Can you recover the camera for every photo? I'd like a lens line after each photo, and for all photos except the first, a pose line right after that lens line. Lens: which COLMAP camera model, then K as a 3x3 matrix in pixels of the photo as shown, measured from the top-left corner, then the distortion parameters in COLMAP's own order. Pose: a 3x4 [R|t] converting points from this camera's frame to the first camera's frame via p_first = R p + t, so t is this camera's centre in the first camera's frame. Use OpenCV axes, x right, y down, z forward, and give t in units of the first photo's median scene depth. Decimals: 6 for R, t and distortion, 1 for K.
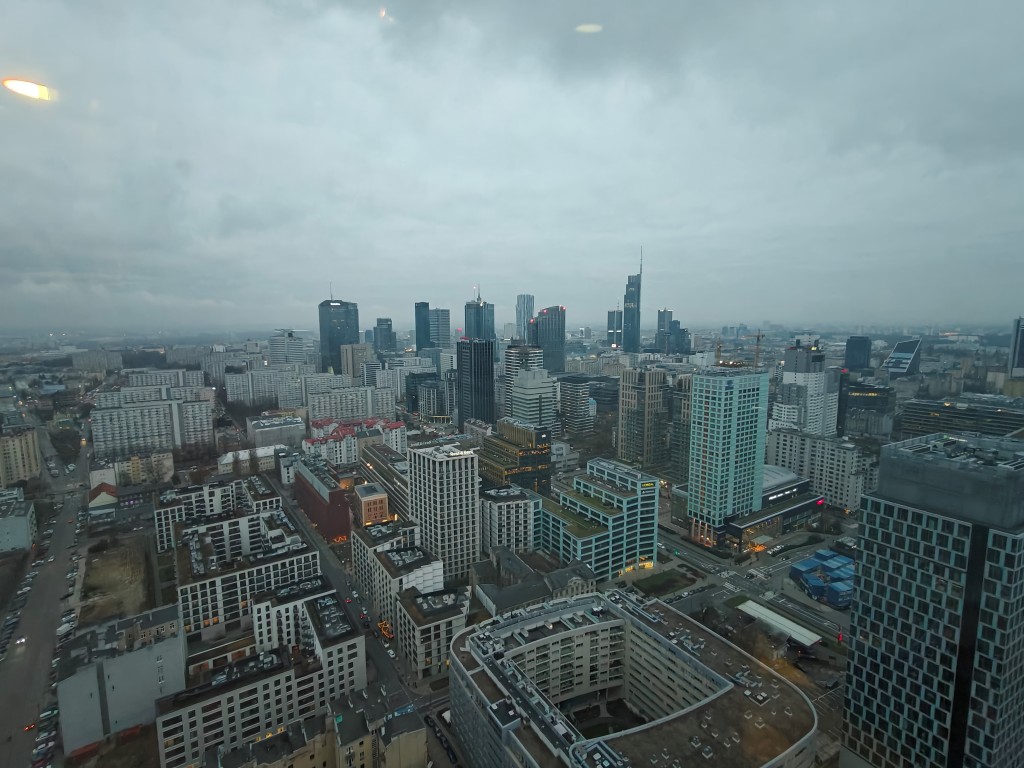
lens RADIAL K [[484.7, 0, 512.0], [0, 484.7, 384.0], [0, 0, 1]] dist [0.001211, 0.000245]
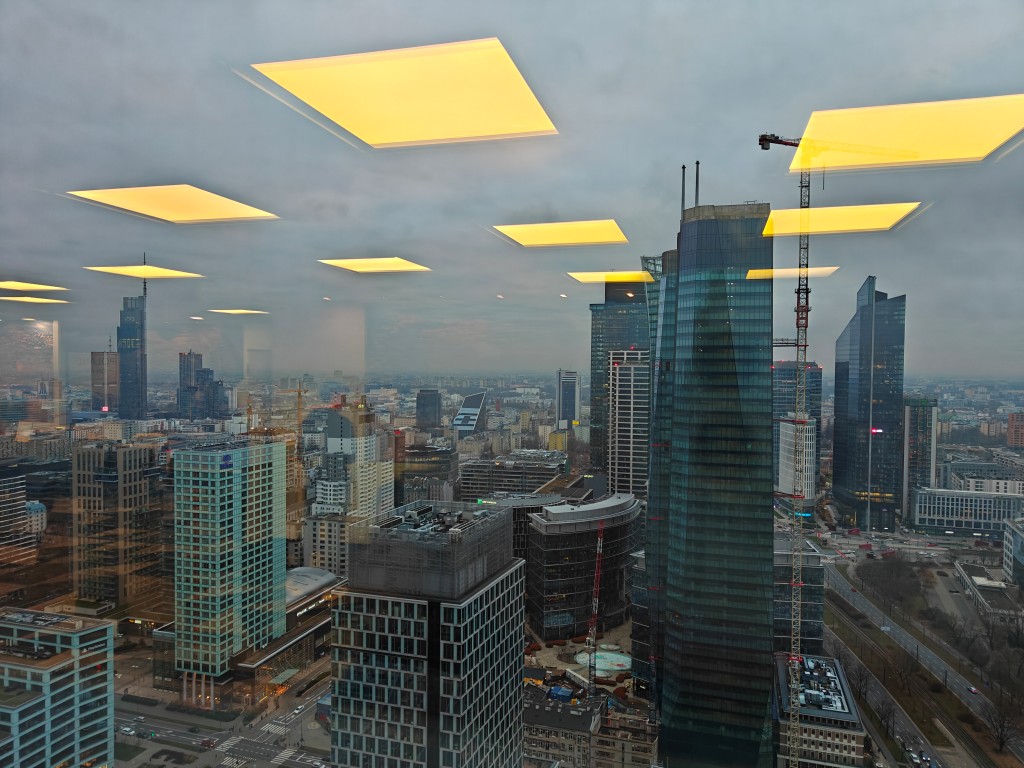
lens RADIAL K [[709.8, 0, 512.0], [0, 709.8, 384.0], [0, 0, 1]] dist [-0.003332, -0.001275]
pose [[0.750795, -0.004527, 0.660520, 0.114400], [0.076420, 0.993857, -0.080053, 0.005658], [-0.656100, 0.110580, 0.746528, -0.058362]]
